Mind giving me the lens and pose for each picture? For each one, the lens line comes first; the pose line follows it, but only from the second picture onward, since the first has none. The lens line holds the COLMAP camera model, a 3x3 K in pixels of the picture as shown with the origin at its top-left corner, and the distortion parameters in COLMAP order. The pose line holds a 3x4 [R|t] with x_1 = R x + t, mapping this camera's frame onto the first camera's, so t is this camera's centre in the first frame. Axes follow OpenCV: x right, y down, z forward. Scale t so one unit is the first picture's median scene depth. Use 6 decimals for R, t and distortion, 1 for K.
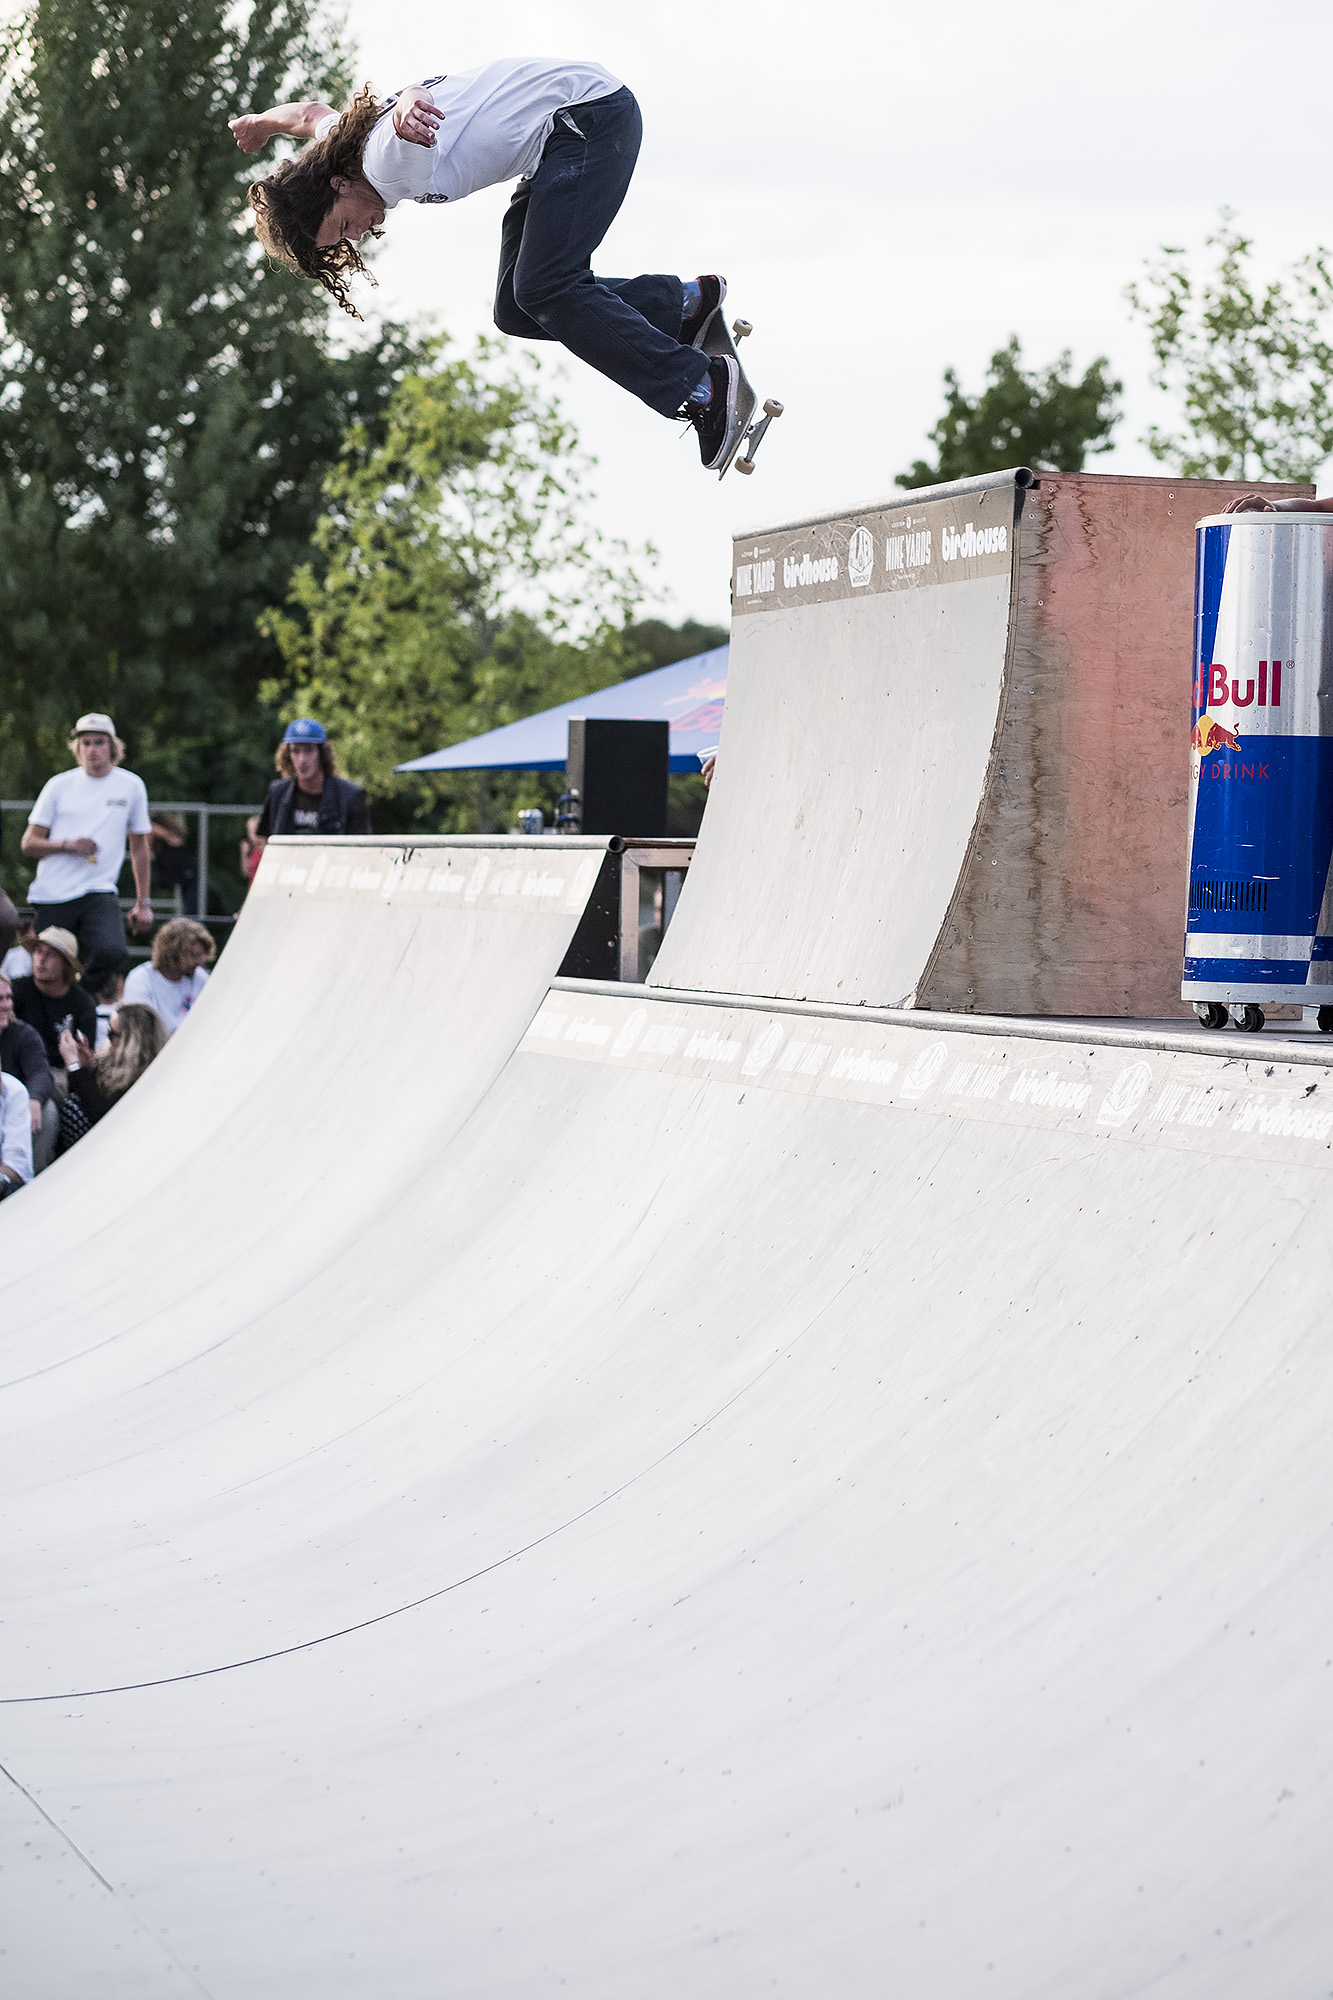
lens RADIAL K [[4452.2, 0, 666.5], [0, 4452.2, 1000.0], [0, 0, 1]] dist [0.116138, -0.933189]
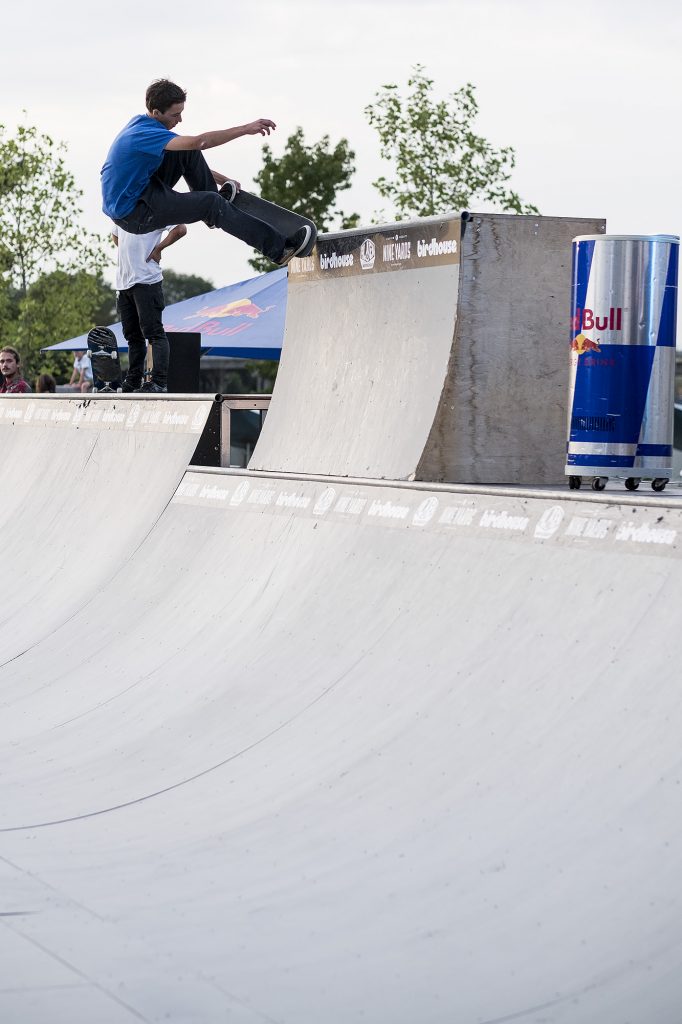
lens RADIAL K [[2327.4, 0, 242.8], [0, 2327.4, 509.0], [0, 0, 1]] dist [0.073941, -0.090883]
pose [[0.997486, -0.011003, 0.070010, -0.073049], [0.009877, 0.999817, 0.016413, -0.002485], [-0.070177, -0.015680, 0.997411, -0.033341]]
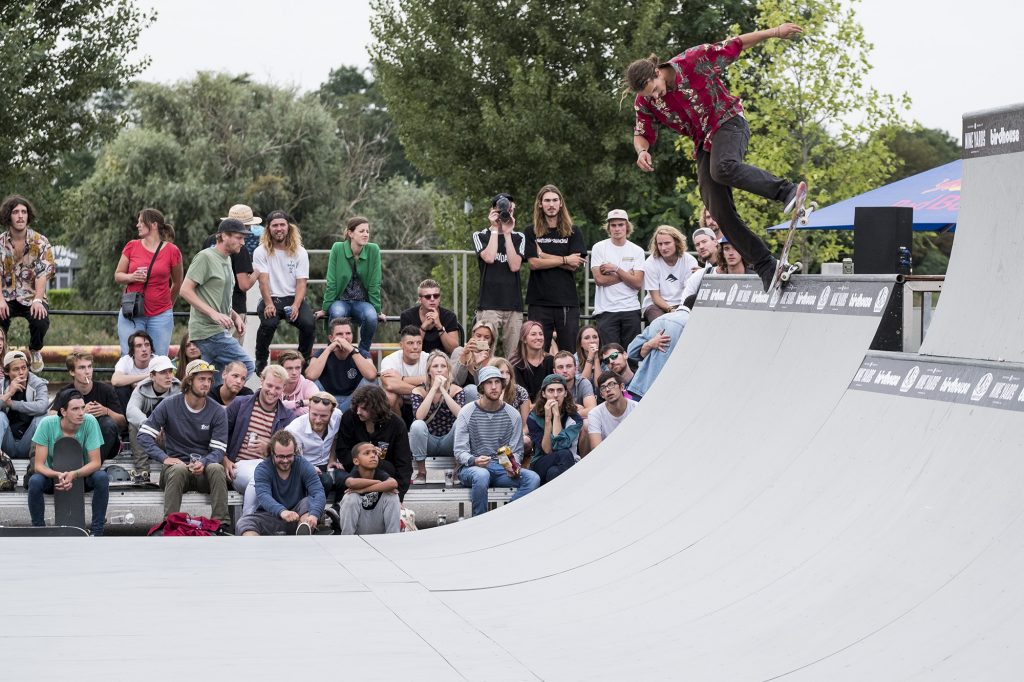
lens RADIAL K [[2722.2, 0, 512.0], [0, 2722.2, 341.0], [0, 0, 1]] dist [-0.094321, -0.462293]
pose [[0.989420, -0.004921, -0.144996, -0.007493], [0.003630, 0.999951, -0.009169, 0.001001], [0.145034, 0.008546, 0.989390, -0.154441]]
